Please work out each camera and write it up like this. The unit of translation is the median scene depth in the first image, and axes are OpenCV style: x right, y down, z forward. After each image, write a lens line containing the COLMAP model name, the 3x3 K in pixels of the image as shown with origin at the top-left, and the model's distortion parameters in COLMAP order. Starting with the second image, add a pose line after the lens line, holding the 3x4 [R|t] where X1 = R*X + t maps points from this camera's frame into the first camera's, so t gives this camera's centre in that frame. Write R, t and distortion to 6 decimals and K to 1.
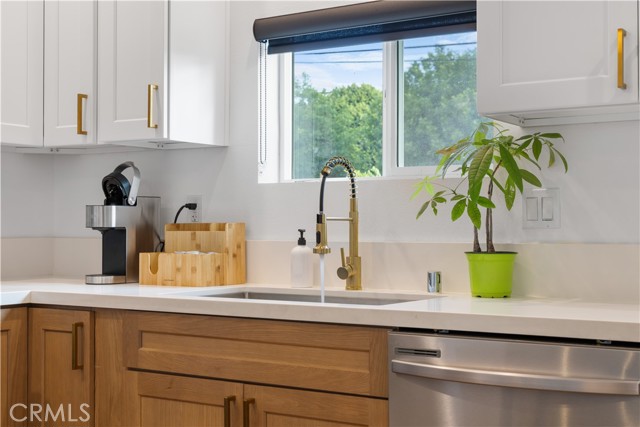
lens RADIAL K [[919.2, 0, 326.5], [0, 919.2, 226.1], [0, 0, 1]] dist [0.014969, 0.000000]
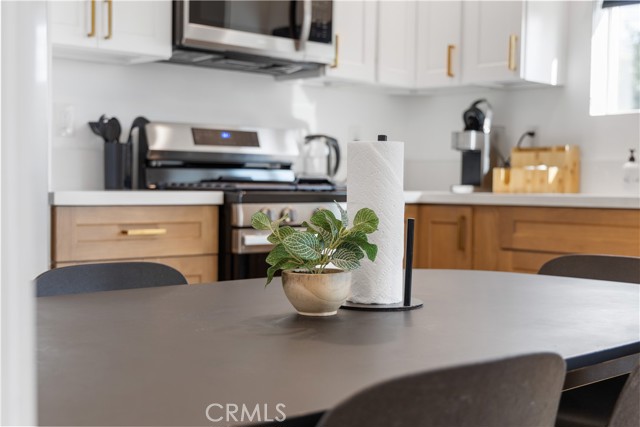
lens RADIAL K [[919.2, 0, 319.8], [0, 919.2, 215.5], [0, 0, 1]] dist [0.014969, 0.000000]
pose [[0.971916, 0.021144, -0.234375, -0.151150], [-0.014426, 0.999435, 0.030341, 0.064415], [0.234884, -0.026108, 0.971673, -0.331741]]
